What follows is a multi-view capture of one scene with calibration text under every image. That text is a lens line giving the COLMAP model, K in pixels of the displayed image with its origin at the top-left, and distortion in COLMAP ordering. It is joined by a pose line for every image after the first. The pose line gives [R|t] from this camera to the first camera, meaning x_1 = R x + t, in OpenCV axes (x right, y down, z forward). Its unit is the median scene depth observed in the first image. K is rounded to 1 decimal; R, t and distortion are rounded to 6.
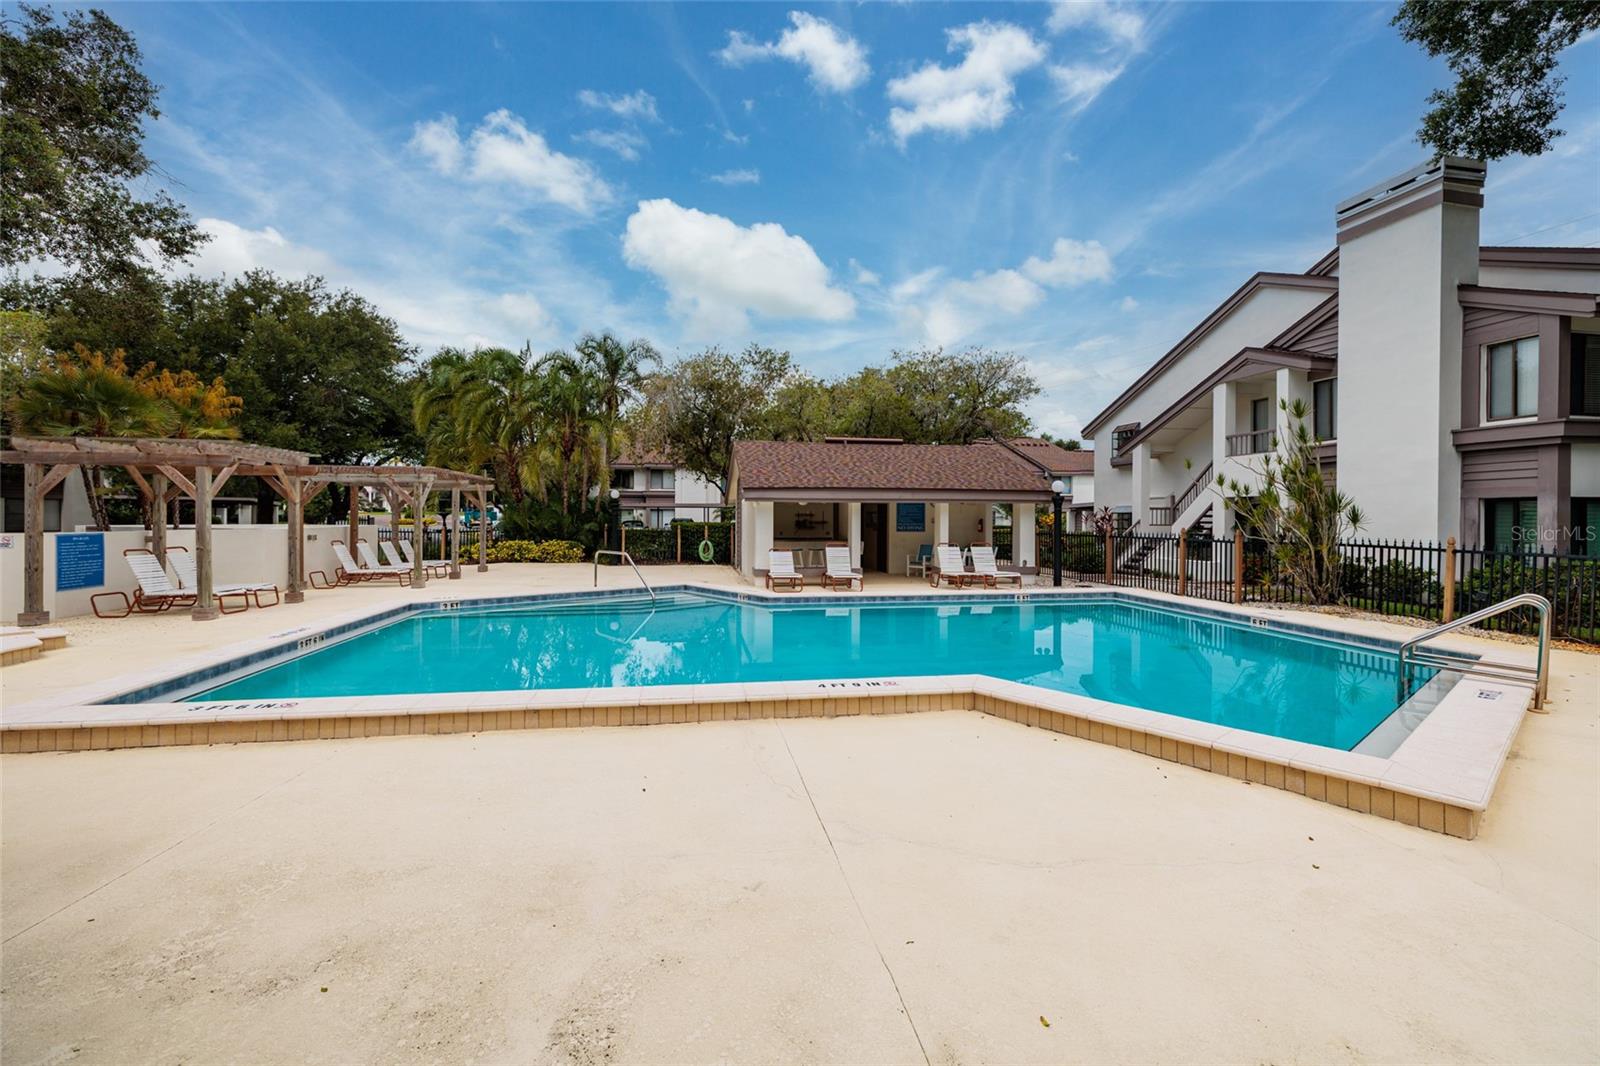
lens RADIAL K [[695.6, 0, 802.5], [0, 695.6, 522.7], [0, 0, 1]] dist [0.008858, 0.000026]
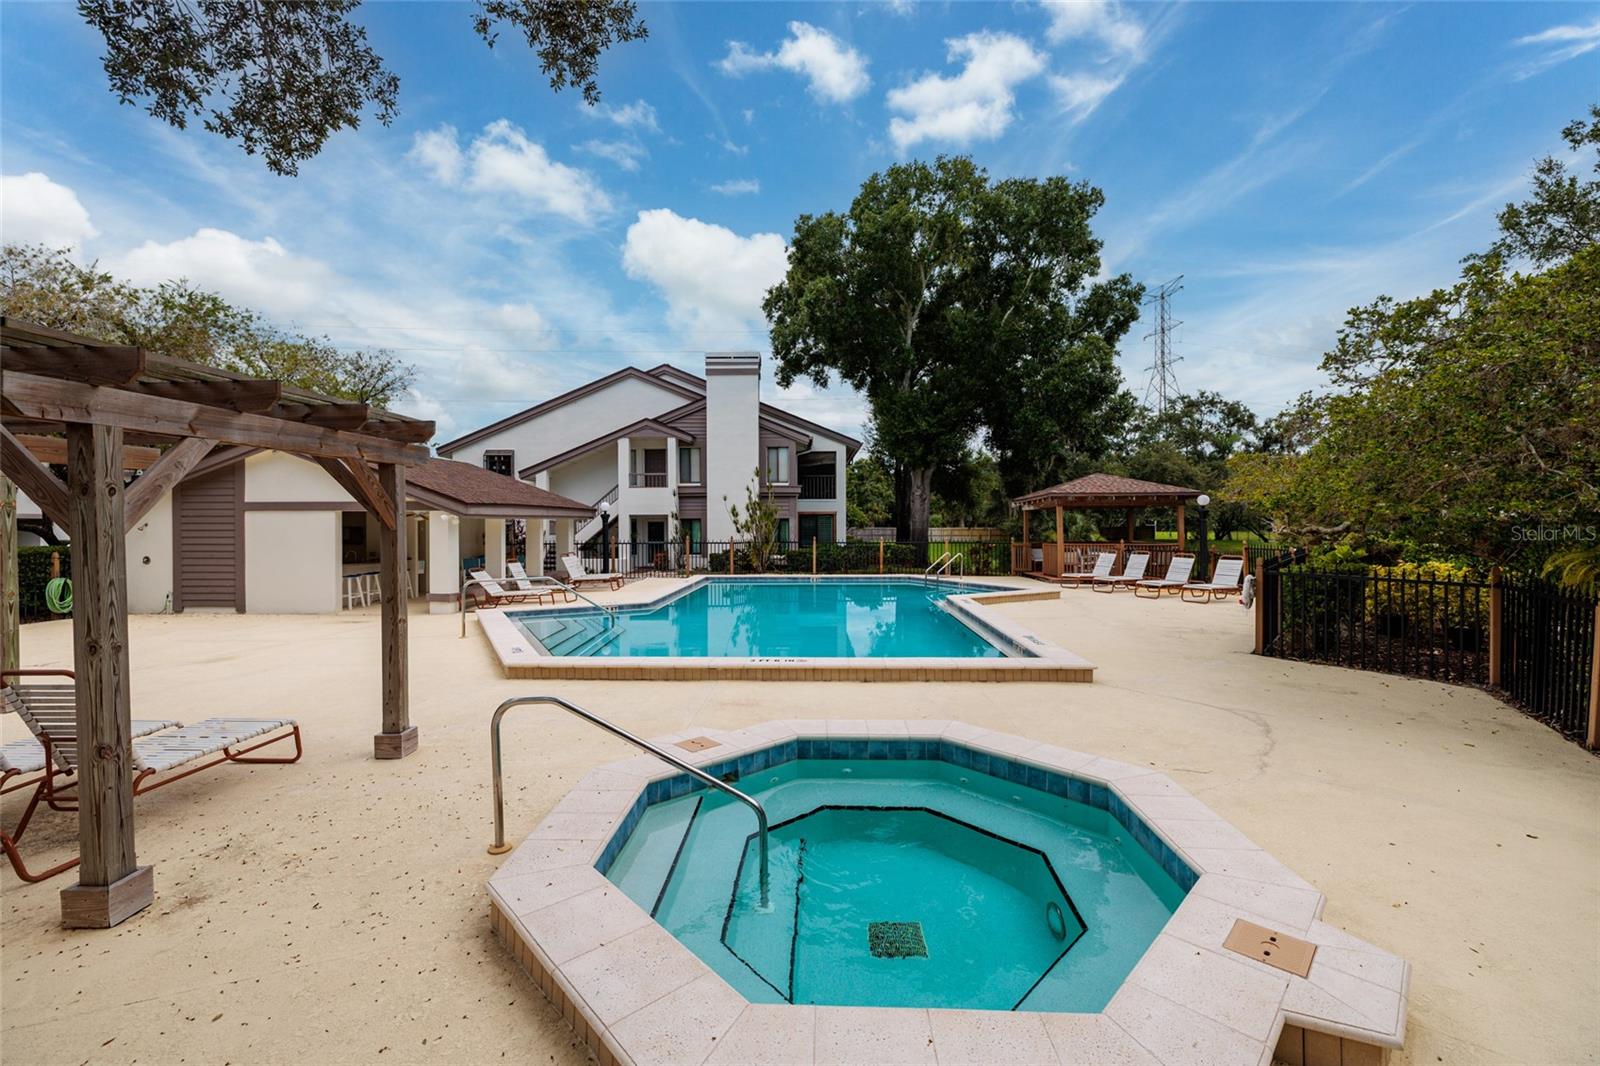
lens RADIAL K [[695.6, 0, 802.5], [0, 695.6, 522.7], [0, 0, 1]] dist [0.008858, 0.000026]
pose [[0.210644, -0.009492, 0.977517, -0.962395], [0.007533, 0.999939, 0.008086, -0.028890], [-0.977534, 0.005661, 0.210702, 0.376742]]
